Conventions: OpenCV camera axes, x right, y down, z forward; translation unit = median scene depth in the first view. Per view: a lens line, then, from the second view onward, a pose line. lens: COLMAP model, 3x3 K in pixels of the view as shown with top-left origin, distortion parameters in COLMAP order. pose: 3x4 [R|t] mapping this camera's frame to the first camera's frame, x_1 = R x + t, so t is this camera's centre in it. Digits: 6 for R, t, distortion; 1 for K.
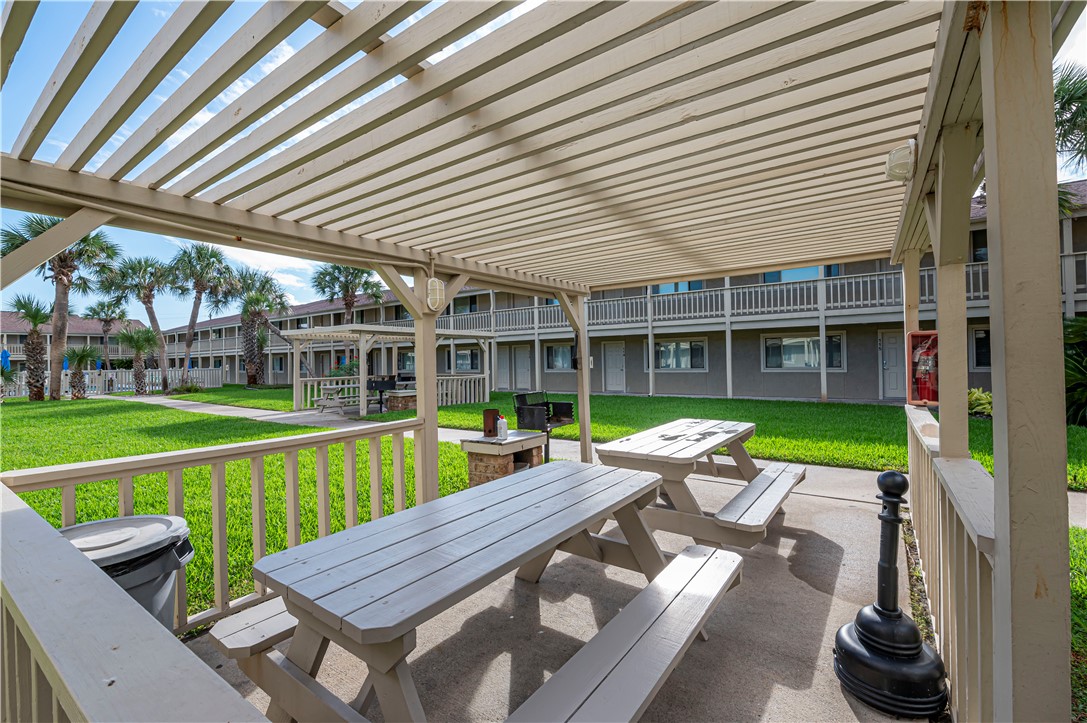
lens RADIAL K [[477.7, 0, 541.0], [0, 477.7, 359.6], [0, 0, 1]] dist [-0.004609, -0.000362]
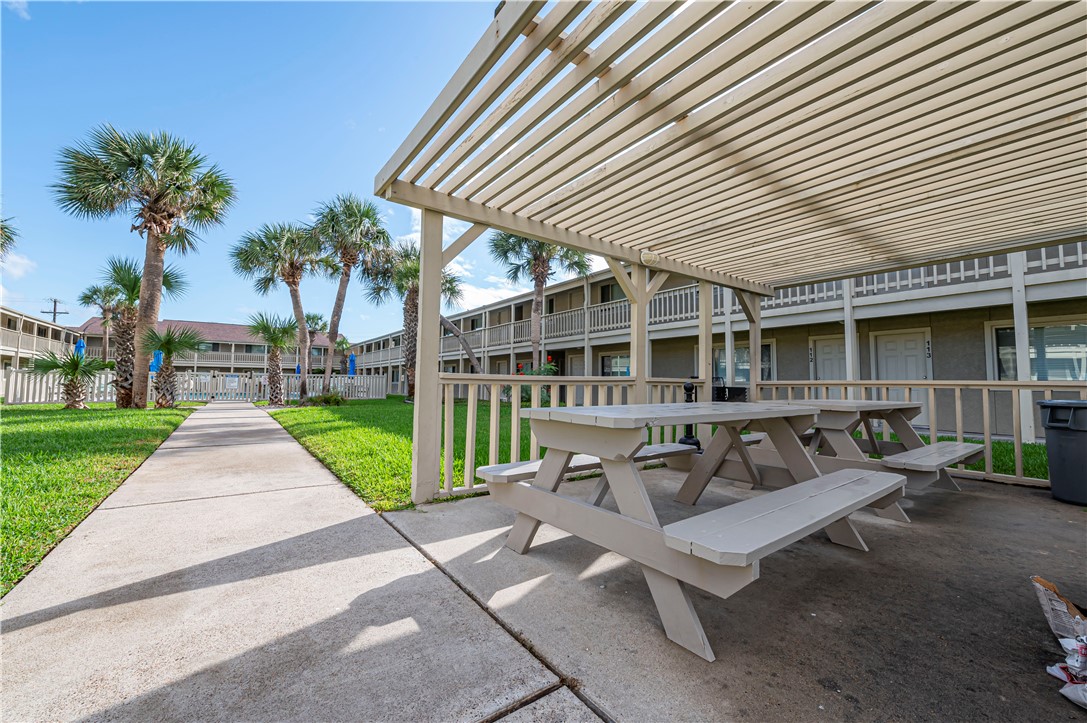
lens RADIAL K [[423.9, 0, 545.6], [0, 423.9, 360.5], [0, 0, 1]] dist [-0.007688, -0.000058]
pose [[0.951795, 0.009836, -0.306576, -0.231839], [-0.026365, 0.998410, -0.049820, 0.026070], [0.305599, 0.055501, 0.950541, 0.487359]]
